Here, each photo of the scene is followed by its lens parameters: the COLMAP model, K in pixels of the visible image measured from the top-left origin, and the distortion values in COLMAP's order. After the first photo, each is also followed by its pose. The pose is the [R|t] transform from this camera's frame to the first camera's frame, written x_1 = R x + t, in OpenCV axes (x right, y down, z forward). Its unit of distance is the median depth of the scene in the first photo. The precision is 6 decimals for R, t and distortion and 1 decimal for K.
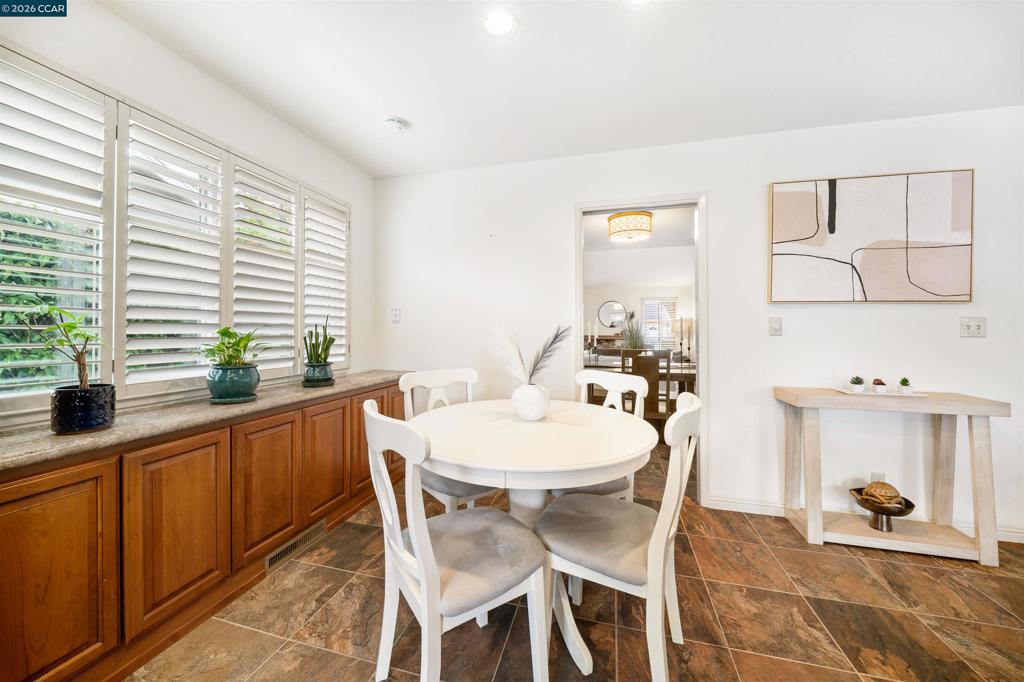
lens RADIAL K [[360.8, 0, 514.0], [0, 360.8, 327.0], [0, 0, 1]] dist [-0.005154, -0.000030]
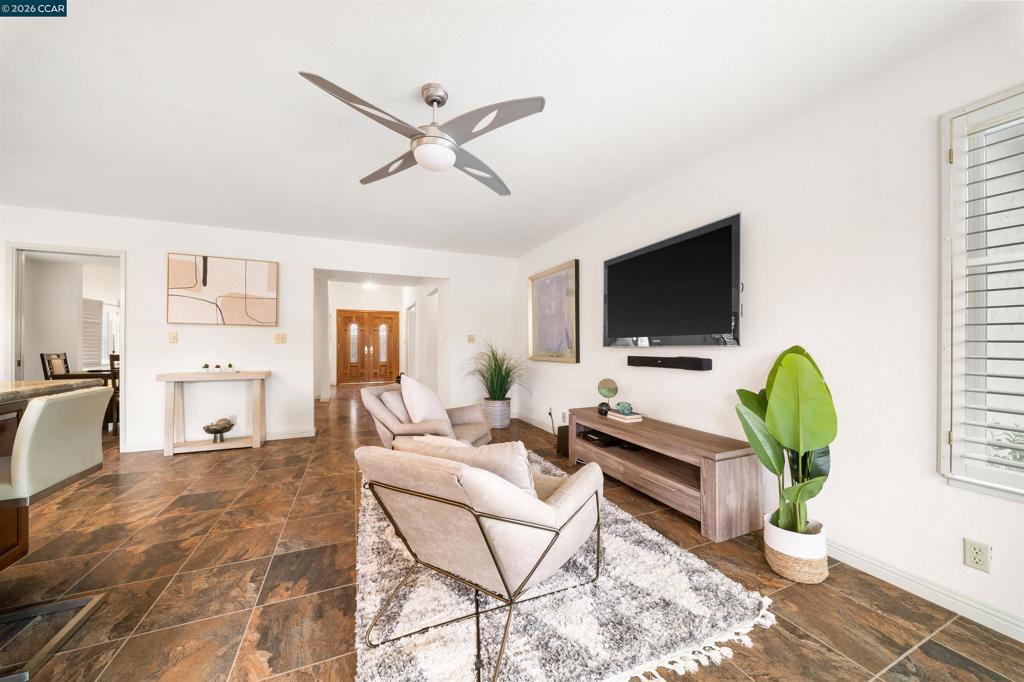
lens RADIAL K [[360.8, 0, 510.4], [0, 360.8, 341.7], [0, 0, 1]] dist [-0.005154, -0.000030]
pose [[0.768492, 0.003200, 0.639851, 0.959844], [-0.004886, 0.999988, 0.000867, 0.011512], [-0.639840, -0.003792, 0.768499, -1.454440]]
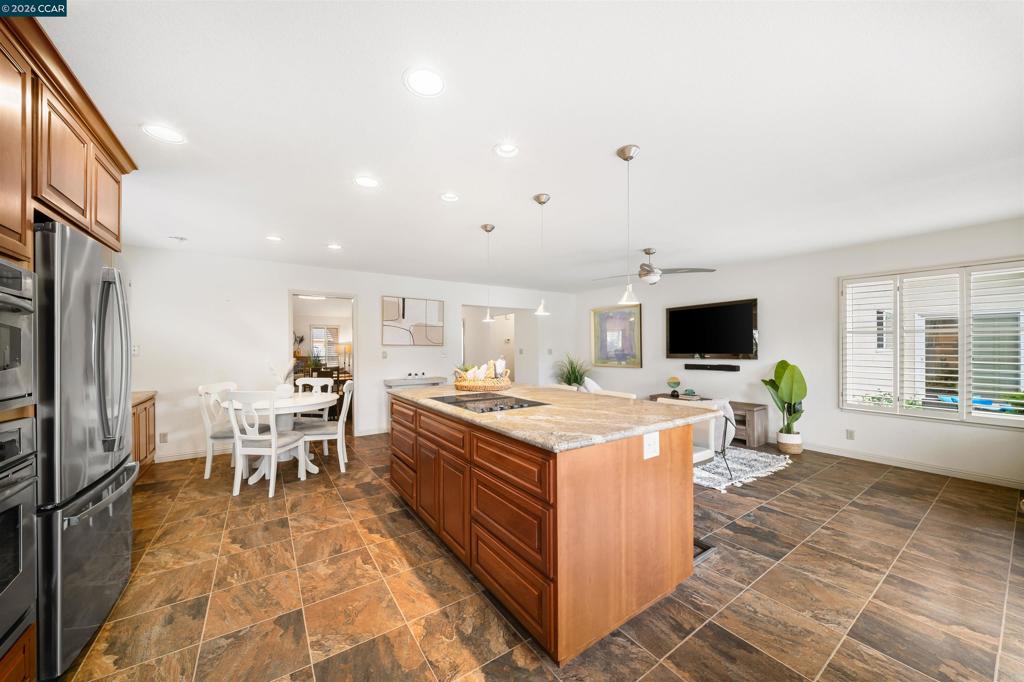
lens RADIAL K [[360.8, 0, 511.1], [0, 360.8, 345.1], [0, 0, 1]] dist [-0.005154, -0.000030]
pose [[0.643042, -0.000499, 0.765831, -0.642644], [-0.000203, 1.000000, 0.000821, -0.075458], [-0.765831, -0.000683, 0.643042, -1.338131]]
